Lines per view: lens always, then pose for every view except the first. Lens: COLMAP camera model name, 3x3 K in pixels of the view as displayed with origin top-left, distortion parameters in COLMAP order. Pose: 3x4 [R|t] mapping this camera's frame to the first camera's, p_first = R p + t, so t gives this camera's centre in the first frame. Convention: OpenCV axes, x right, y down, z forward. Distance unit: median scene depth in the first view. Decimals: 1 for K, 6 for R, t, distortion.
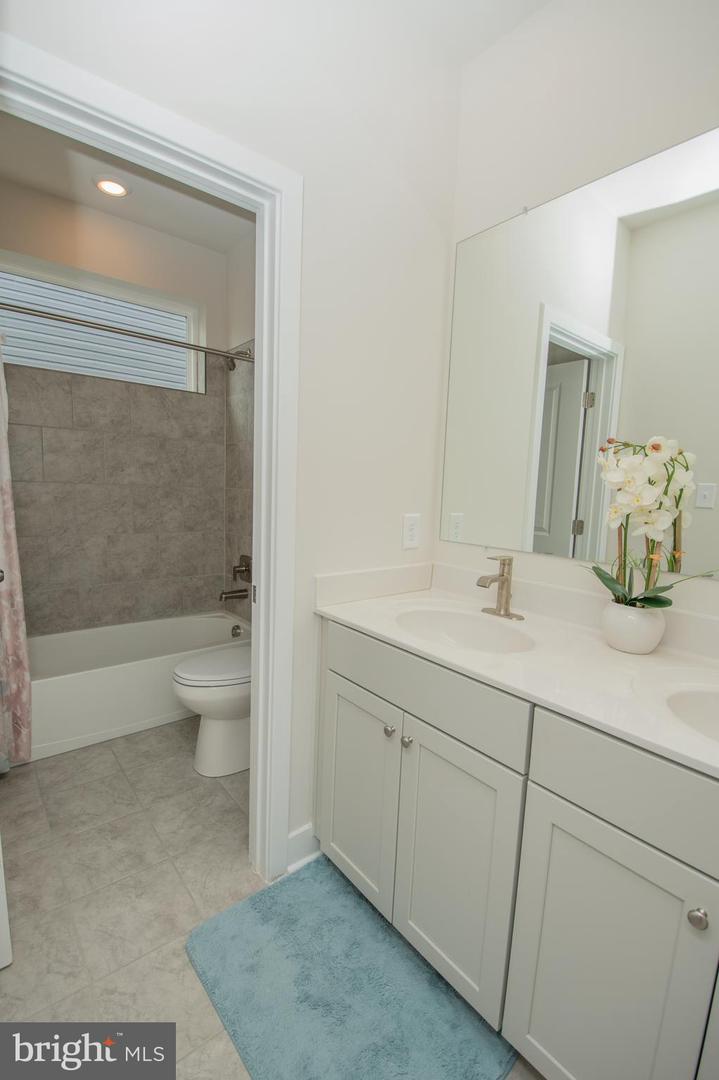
lens RADIAL K [[470.9, 0, 360.5], [0, 470.9, 539.1], [0, 0, 1]] dist [0.003426, -0.000377]
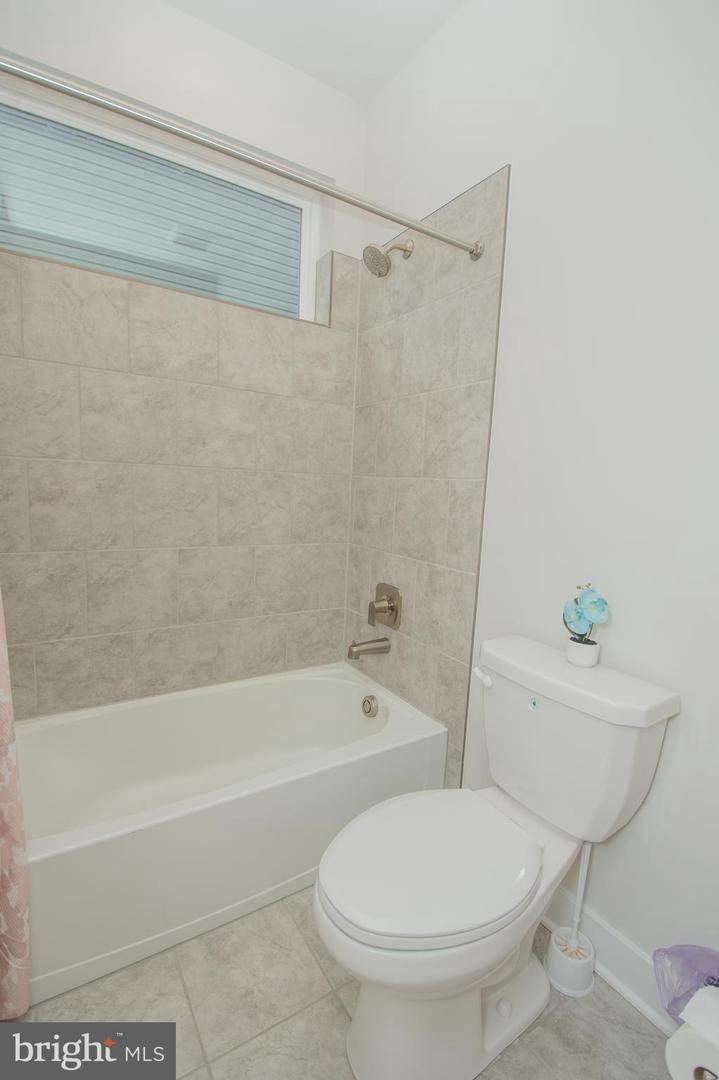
lens RADIAL K [[470.9, 0, 358.9], [0, 470.9, 539.0], [0, 0, 1]] dist [0.003426, -0.000377]
pose [[0.993320, 0.024203, -0.112828, -0.219282], [-0.023667, 0.999701, 0.006080, -0.028439], [0.112941, -0.003369, 0.993596, 0.388573]]
